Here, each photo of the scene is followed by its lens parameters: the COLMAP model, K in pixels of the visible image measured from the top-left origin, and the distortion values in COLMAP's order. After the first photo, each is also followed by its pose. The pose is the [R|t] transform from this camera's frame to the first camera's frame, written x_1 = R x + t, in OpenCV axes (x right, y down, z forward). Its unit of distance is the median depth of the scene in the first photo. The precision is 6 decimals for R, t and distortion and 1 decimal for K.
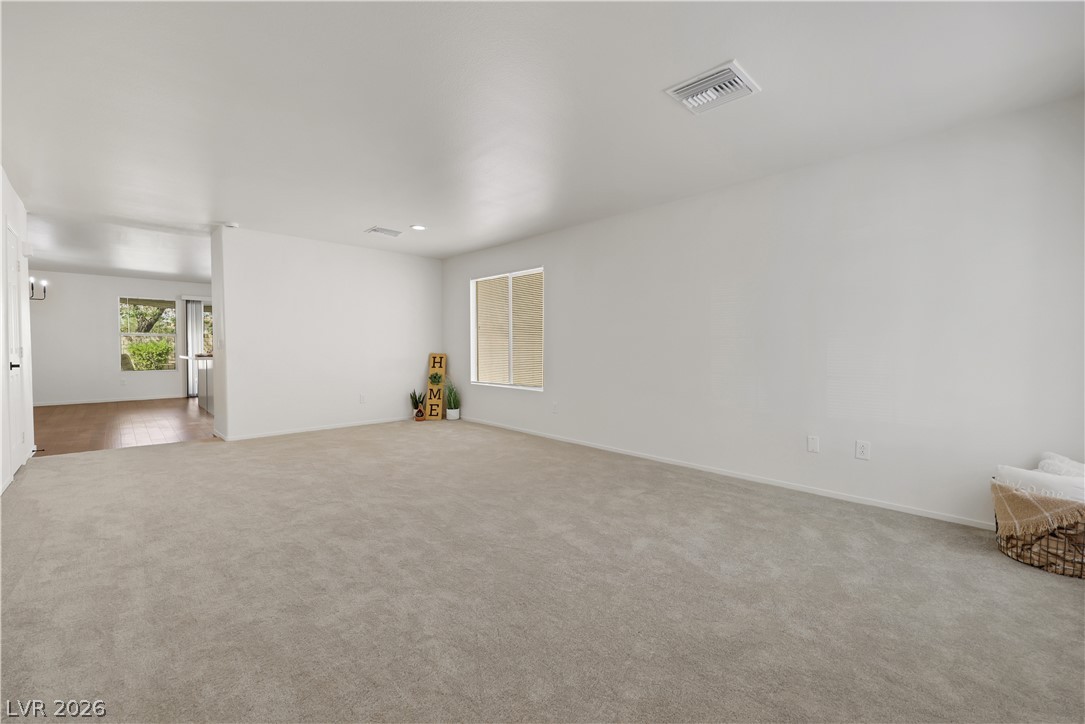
lens RADIAL K [[434.6, 0, 543.2], [0, 434.6, 356.3], [0, 0, 1]] dist [-0.002383, -0.000311]
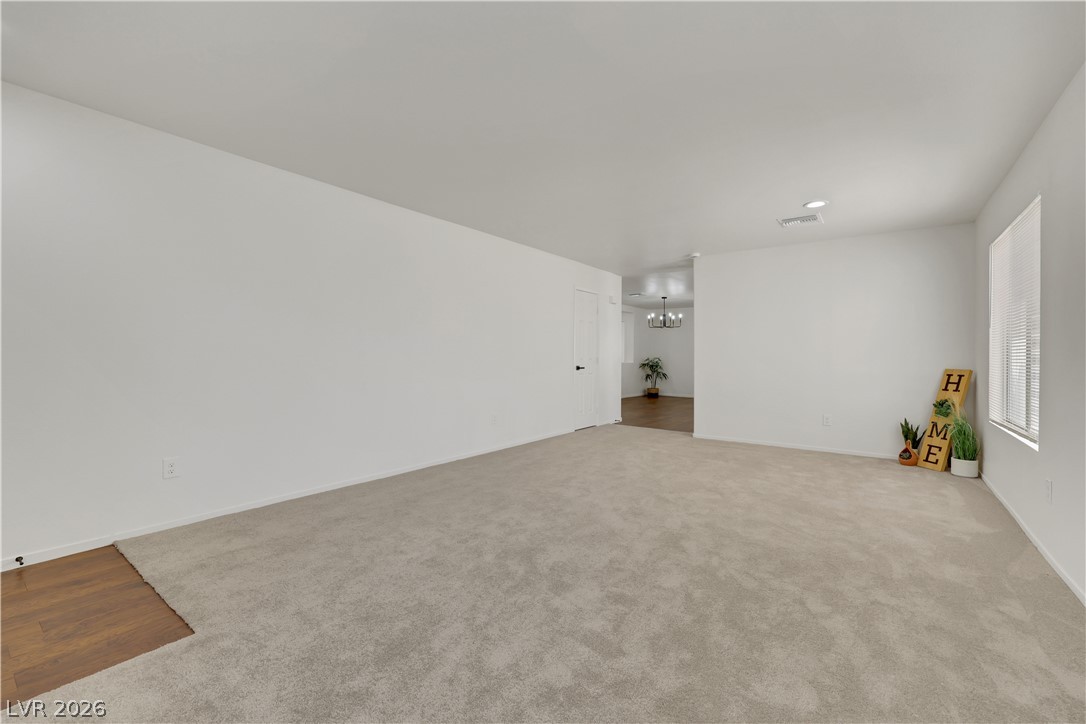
lens RADIAL K [[435.8, 0, 559.0], [0, 435.8, 360.8], [0, 0, 1]] dist [0.000173, -0.000011]
pose [[0.195146, 0.008398, -0.980738, 0.286994], [-0.025986, 0.999657, 0.003390, -0.006084], [0.980430, 0.024824, 0.195297, 0.306206]]
